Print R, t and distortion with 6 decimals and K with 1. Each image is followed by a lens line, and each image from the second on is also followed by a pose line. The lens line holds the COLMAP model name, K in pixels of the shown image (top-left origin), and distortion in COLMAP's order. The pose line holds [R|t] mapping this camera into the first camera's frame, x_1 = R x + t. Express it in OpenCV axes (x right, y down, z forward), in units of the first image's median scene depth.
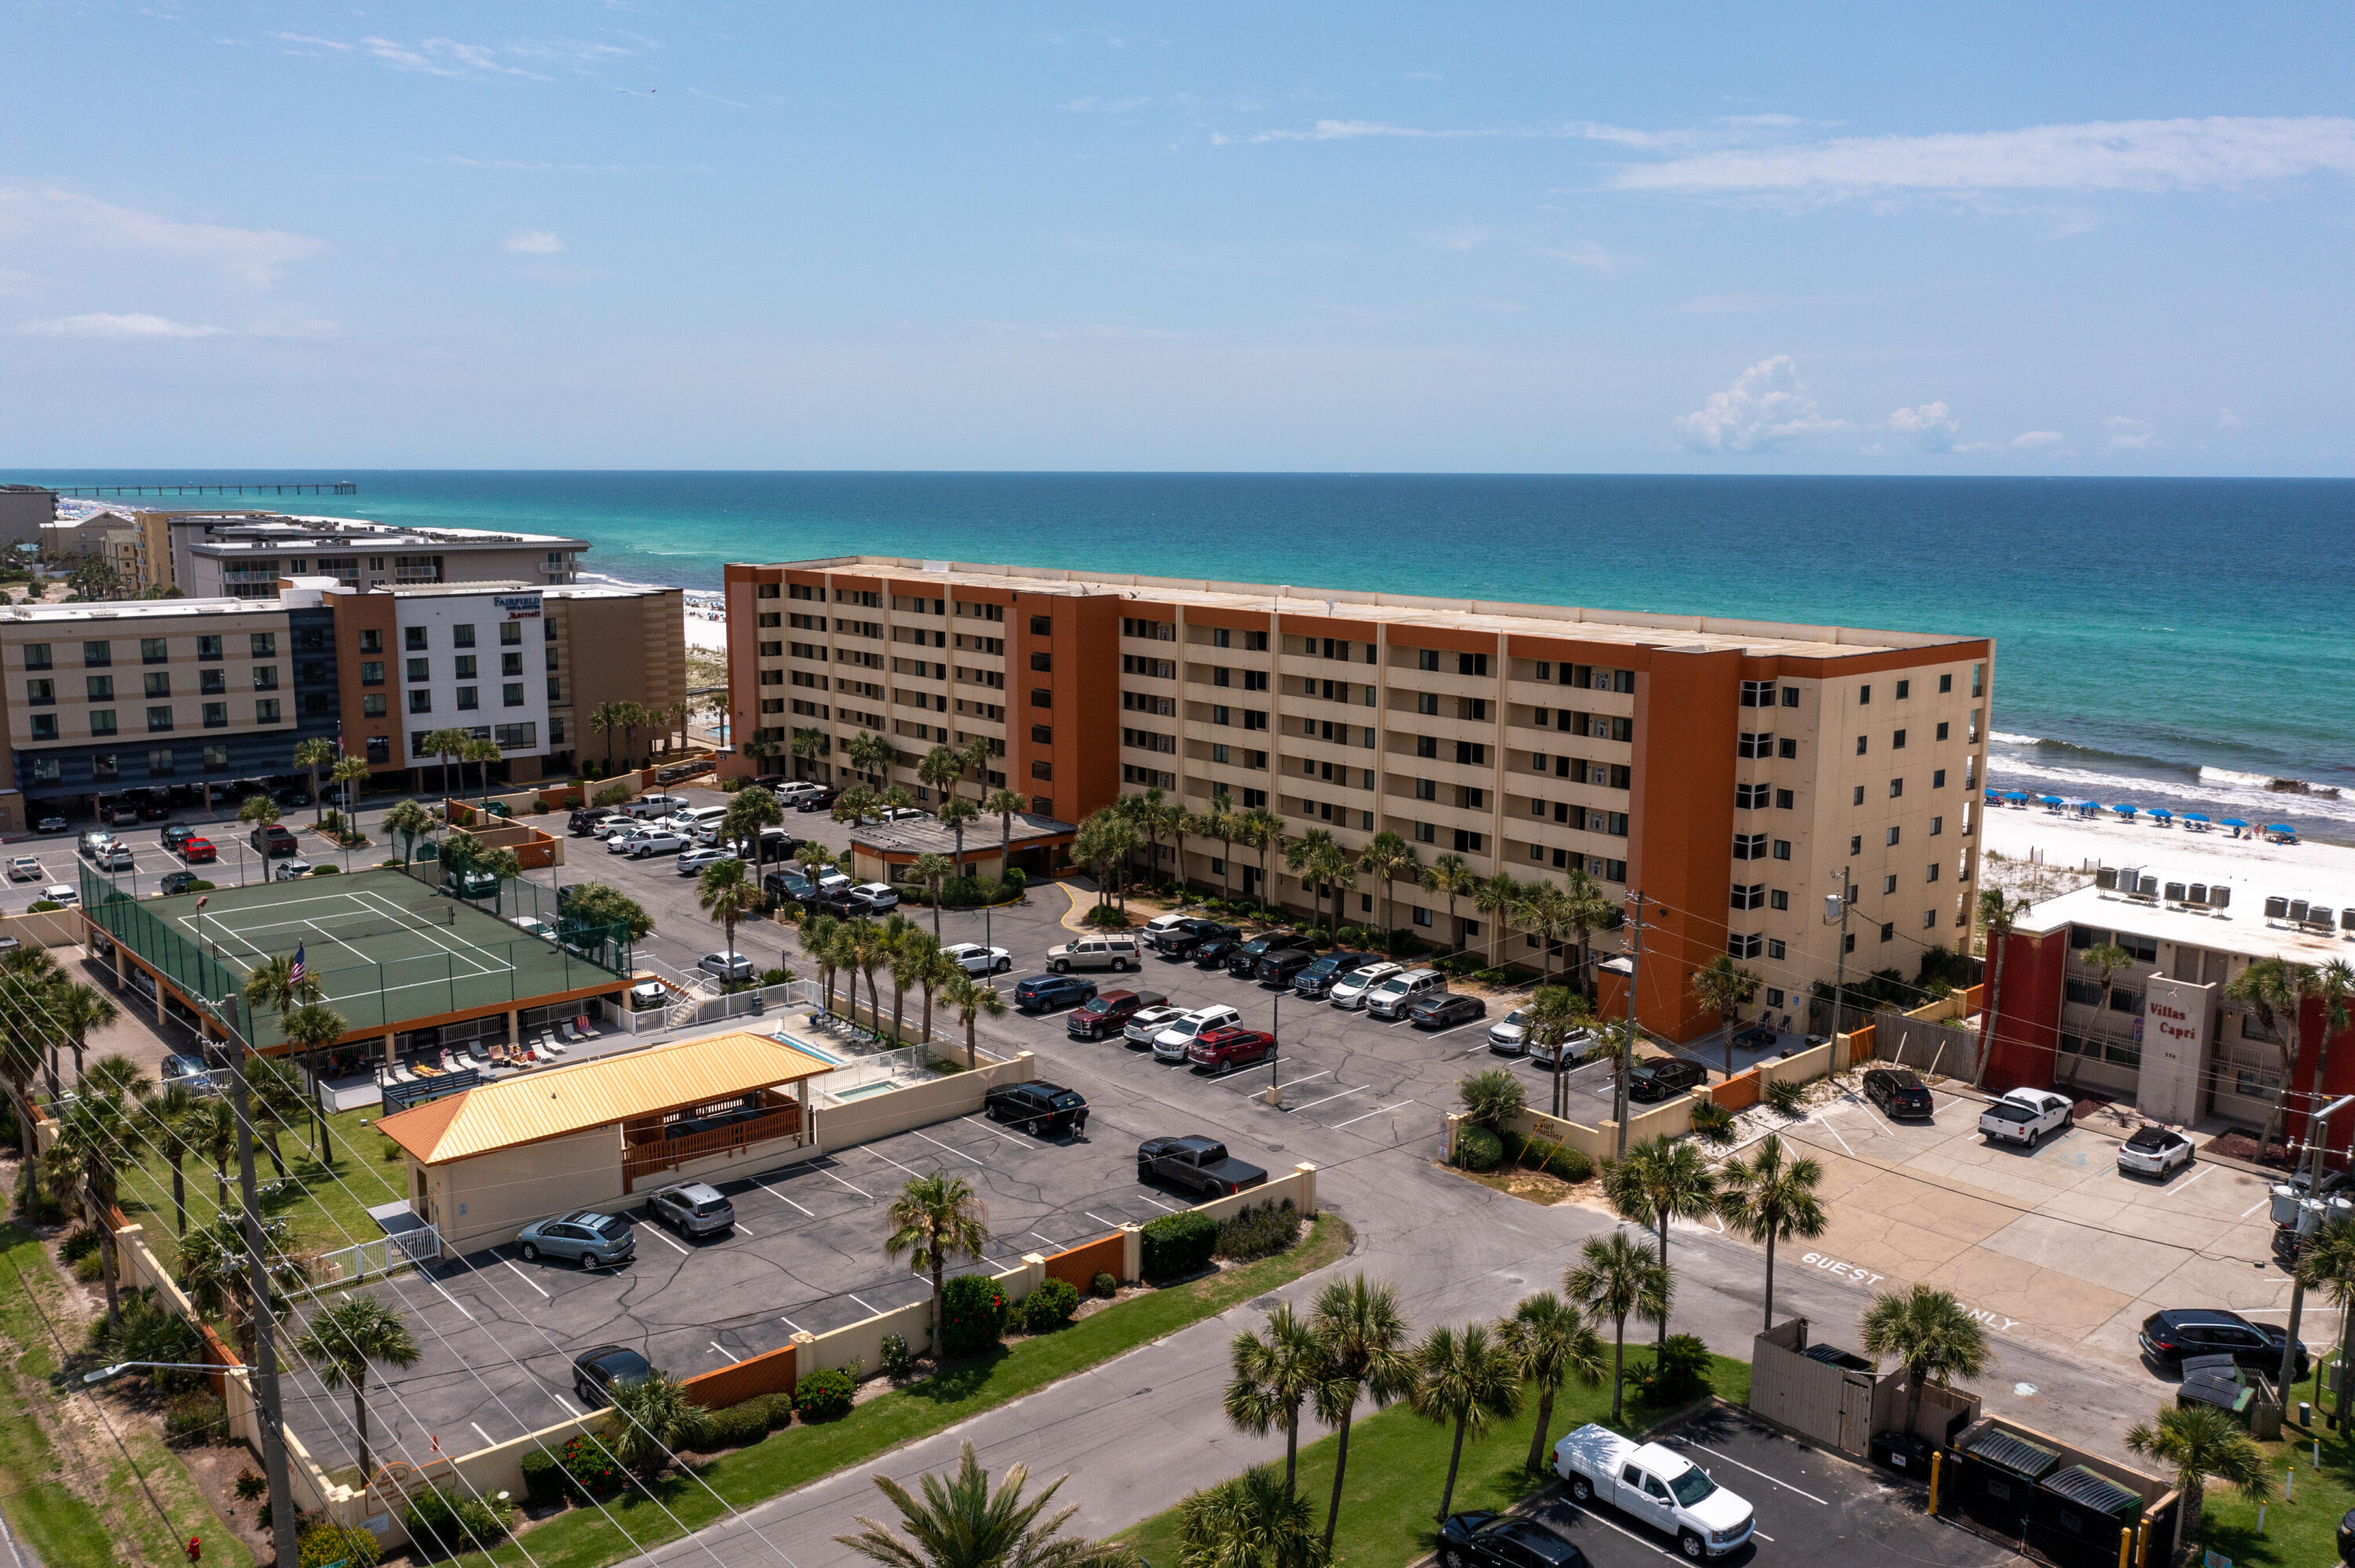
lens RADIAL K [[1845.0, 0, 1187.7], [0, 1845.0, 781.5], [0, 0, 1]] dist [-0.006641, -0.003140]
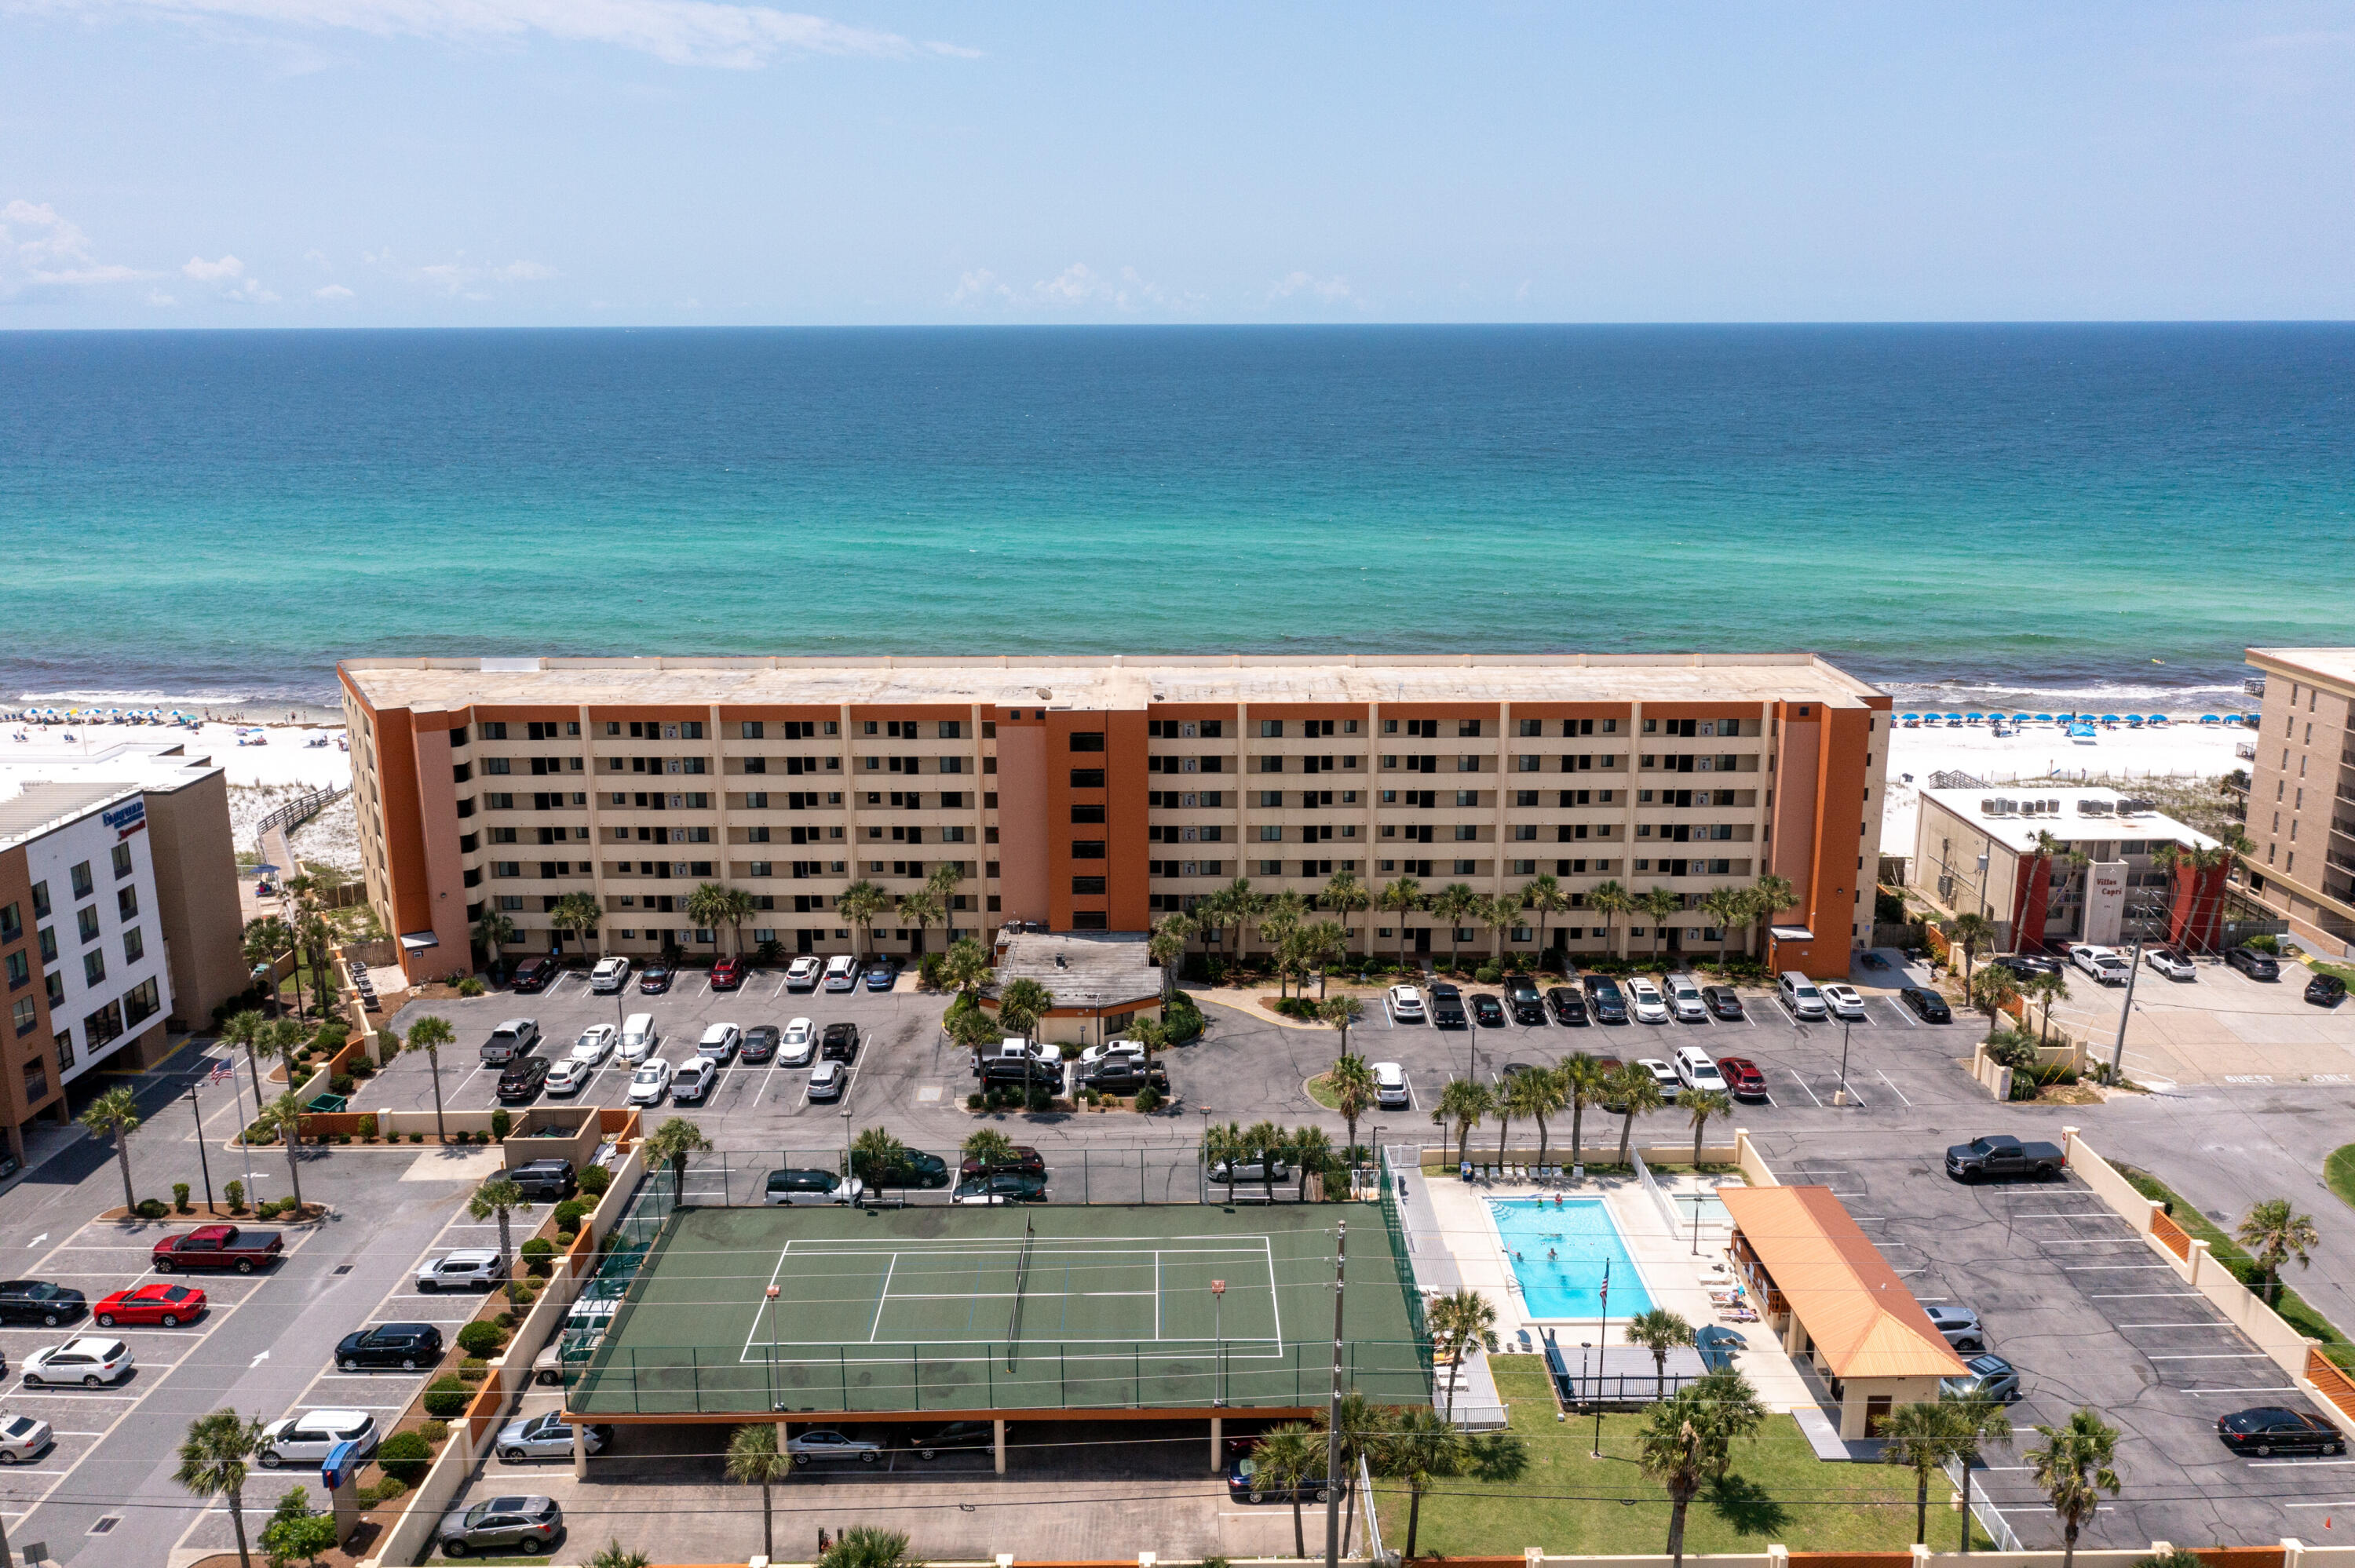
lens RADIAL K [[1853.5, 0, 1185.5], [0, 1853.5, 773.6], [0, 0, 1]] dist [-0.002958, -0.001147]
pose [[0.653029, -0.188206, 0.733574, -1.214687], [0.132412, 0.982083, 0.134090, -0.303901], [-0.745667, 0.009570, 0.666250, 0.481303]]
